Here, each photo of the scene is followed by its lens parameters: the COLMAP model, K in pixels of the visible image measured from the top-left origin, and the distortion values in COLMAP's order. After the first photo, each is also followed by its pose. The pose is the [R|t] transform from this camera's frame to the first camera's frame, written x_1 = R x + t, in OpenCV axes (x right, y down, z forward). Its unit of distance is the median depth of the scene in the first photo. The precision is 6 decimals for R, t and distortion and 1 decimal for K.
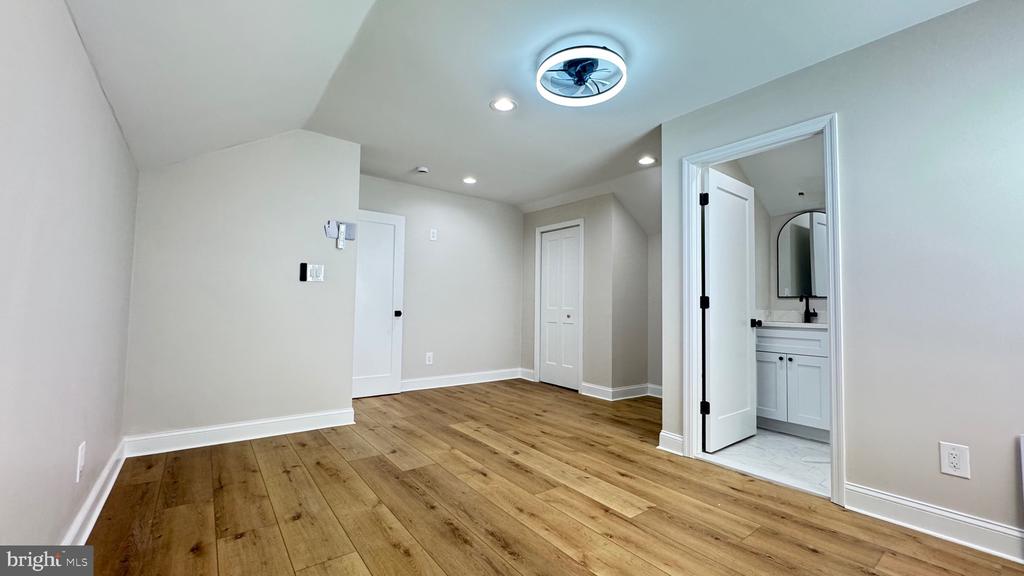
lens RADIAL K [[409.6, 0, 508.2], [0, 409.6, 287.4], [0, 0, 1]] dist [-0.002338, 0.000717]
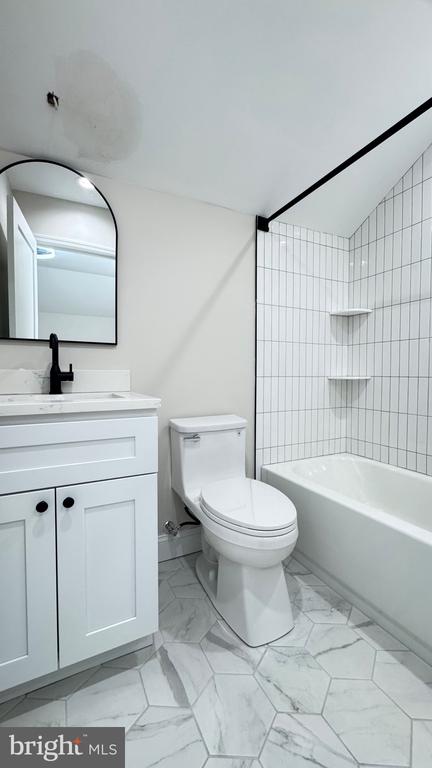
lens RADIAL K [[307.2, 0, 214.6], [0, 307.2, 383.7], [0, 0, 1]] dist [-0.002338, 0.000717]
pose [[0.176727, -0.046242, 0.983173, 0.551132], [-0.043153, 0.997571, 0.054676, 0.062577], [-0.983314, -0.052089, 0.174302, 1.015154]]
